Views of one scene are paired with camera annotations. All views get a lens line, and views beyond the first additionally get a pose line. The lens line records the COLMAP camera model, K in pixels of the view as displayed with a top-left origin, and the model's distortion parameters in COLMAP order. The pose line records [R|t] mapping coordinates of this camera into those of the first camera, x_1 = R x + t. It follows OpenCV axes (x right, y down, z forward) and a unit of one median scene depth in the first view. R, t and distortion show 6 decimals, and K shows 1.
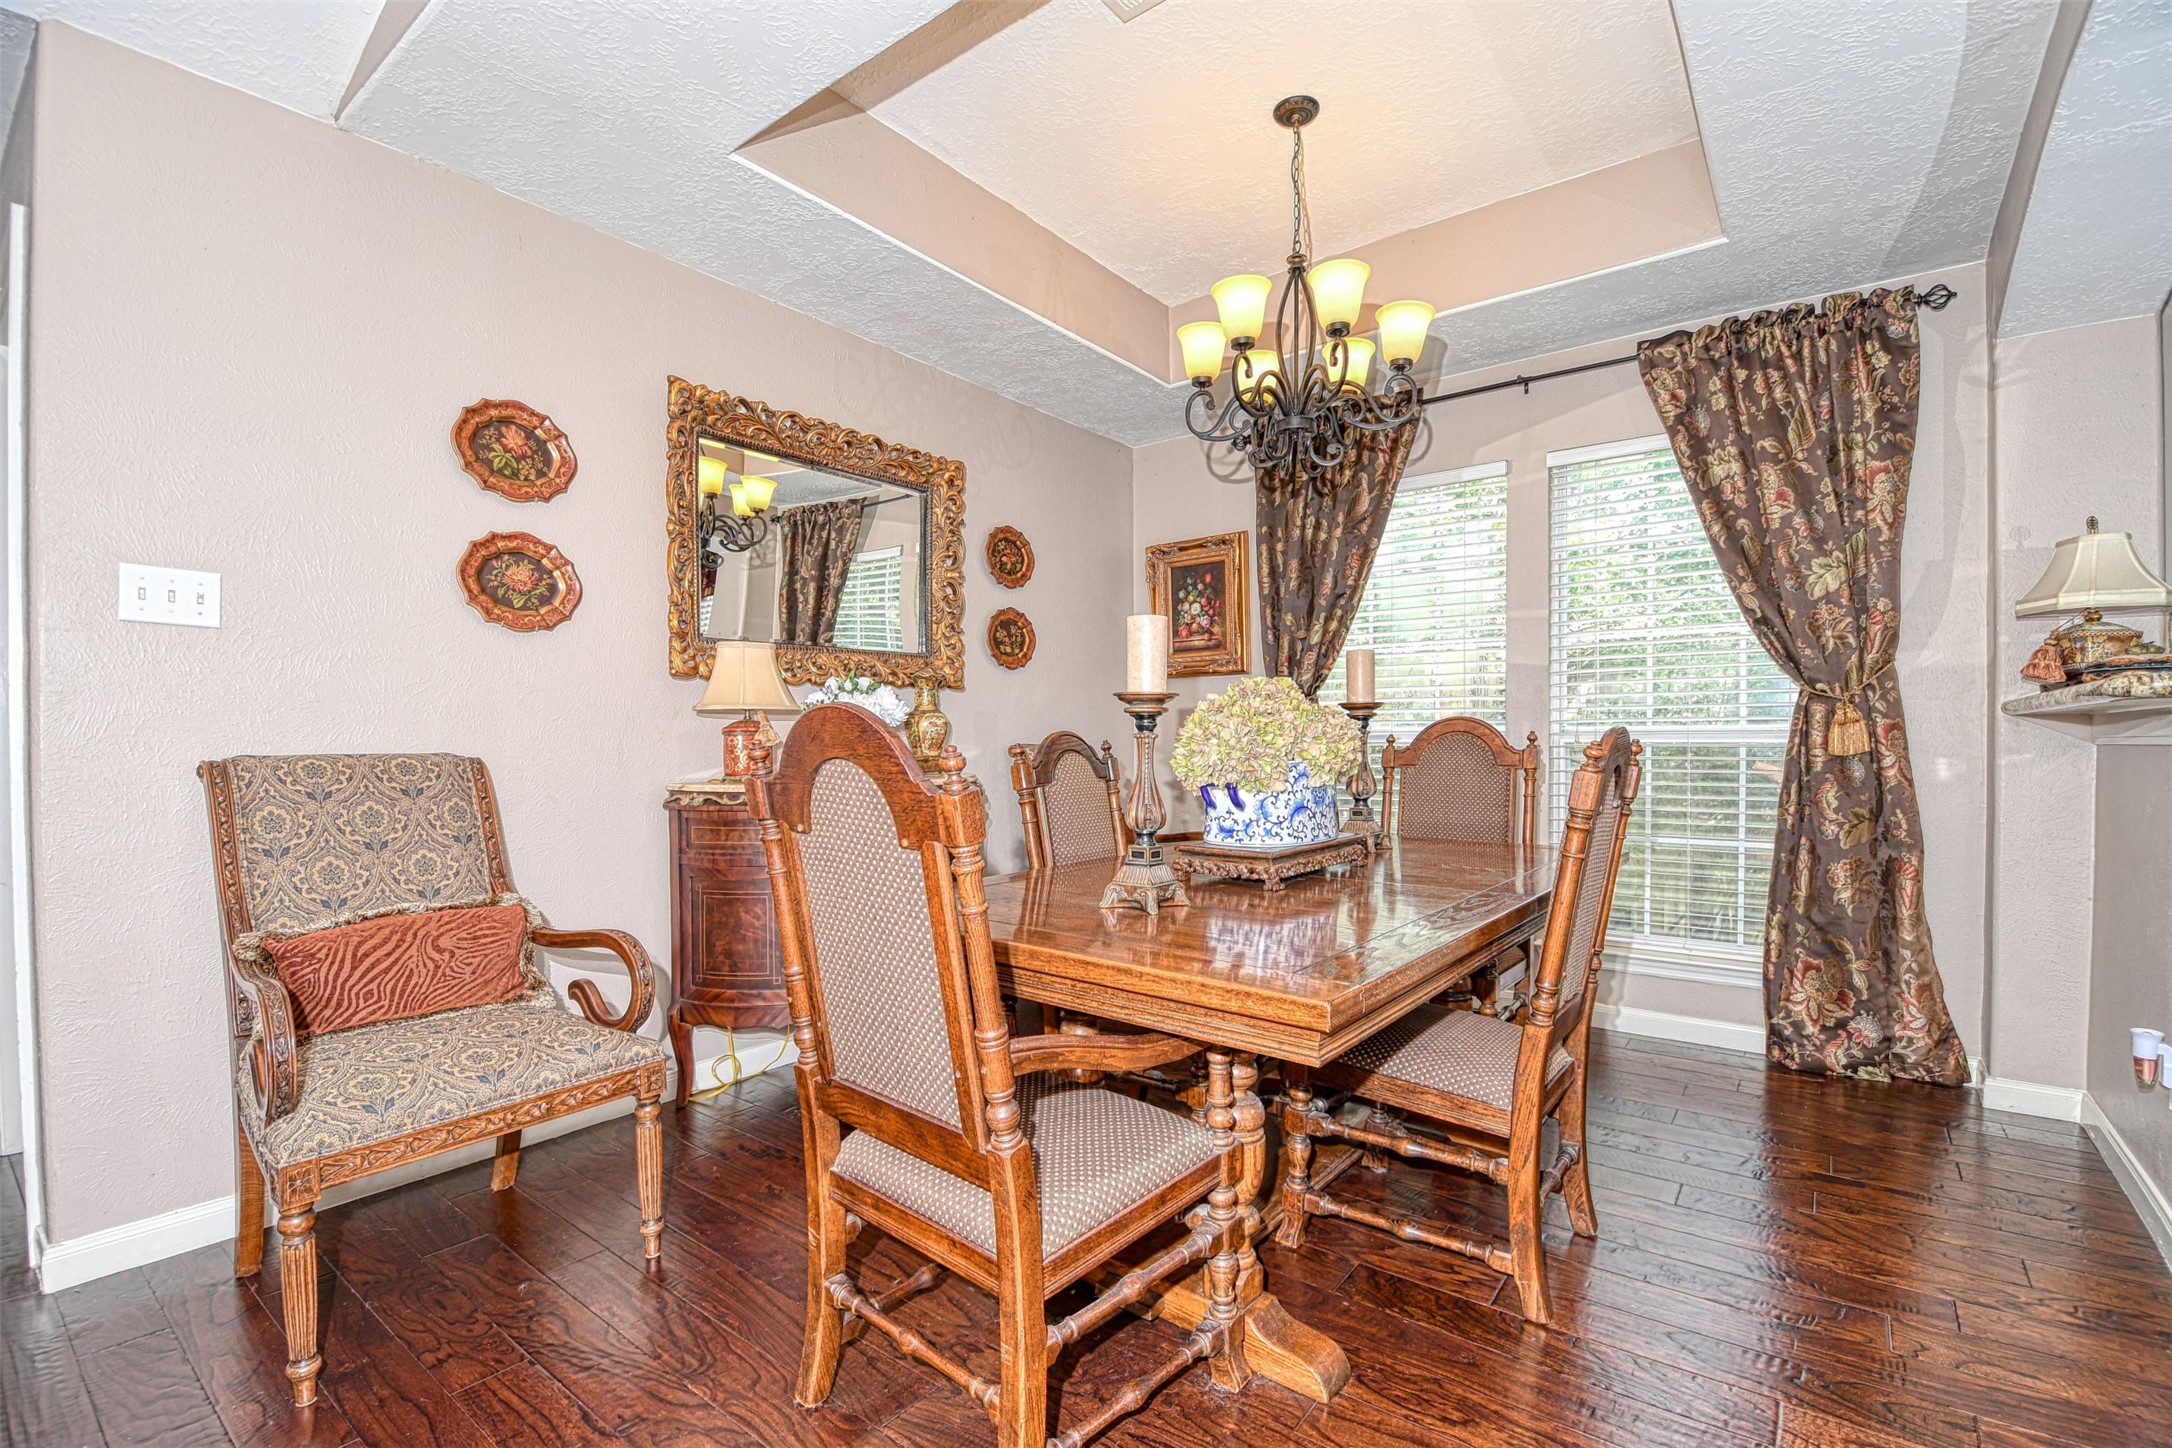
lens RADIAL K [[964.4, 0, 1100.8], [0, 964.4, 750.7], [0, 0, 1]] dist [-0.014306, -0.003787]
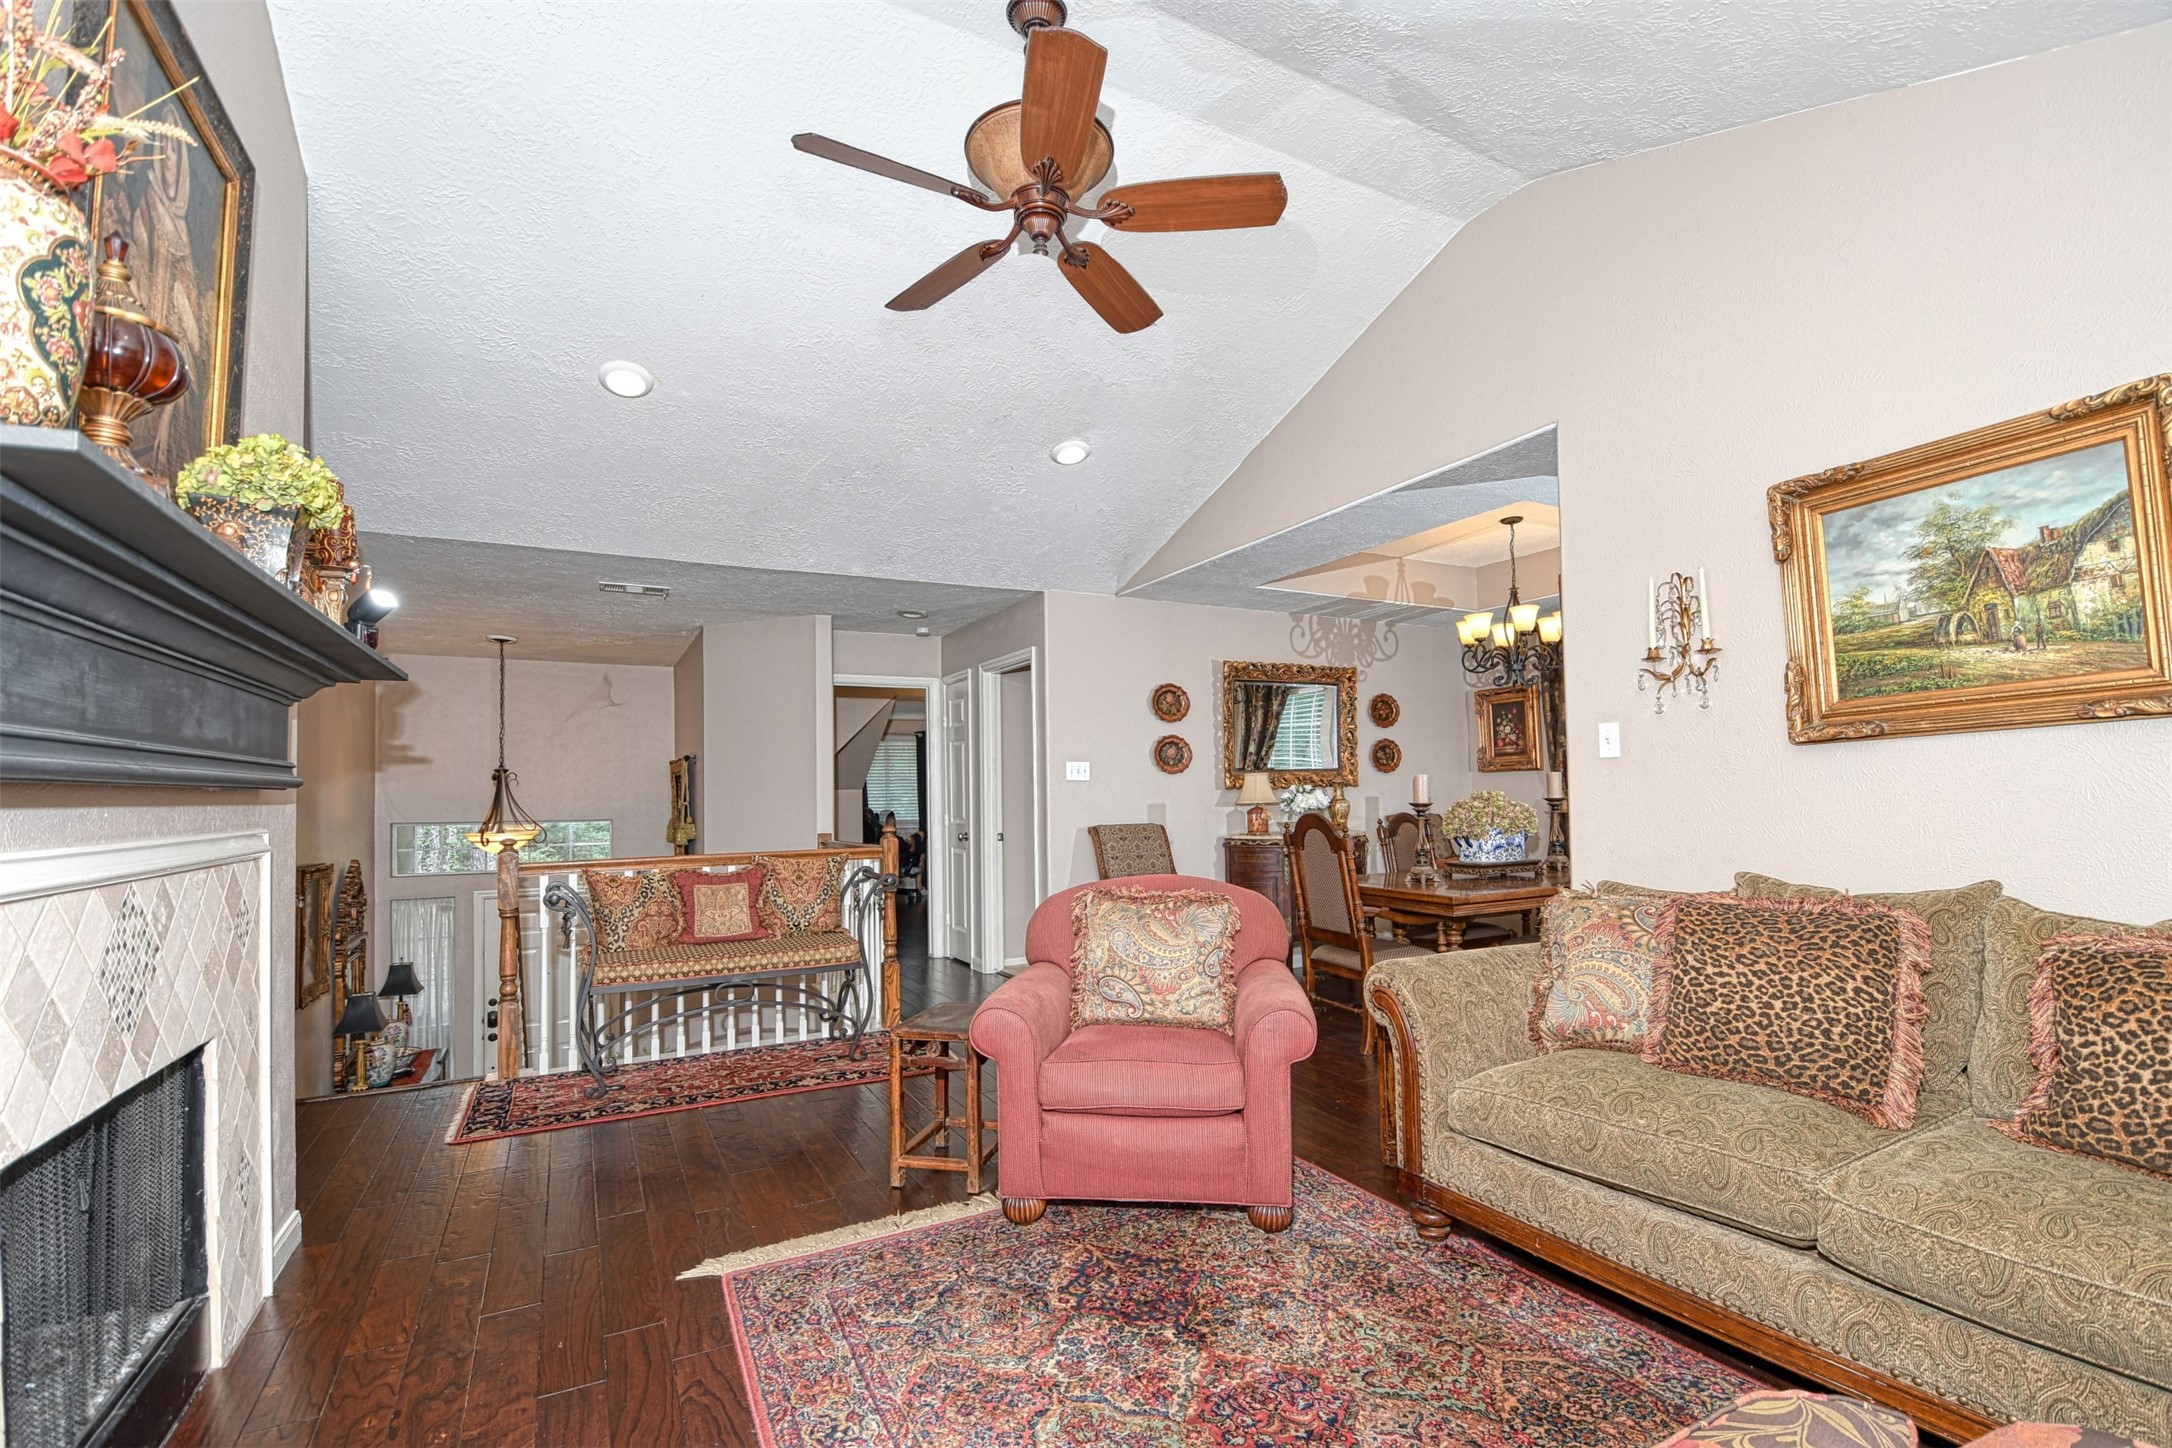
lens RADIAL K [[964.4, 0, 1079.6], [0, 964.4, 764.2], [0, 0, 1]] dist [-0.014306, -0.003787]
pose [[0.904436, -0.024986, -0.425876, 0.221062], [0.005306, 0.998865, -0.047336, -0.029085], [0.426576, 0.040553, 0.903542, -1.230485]]
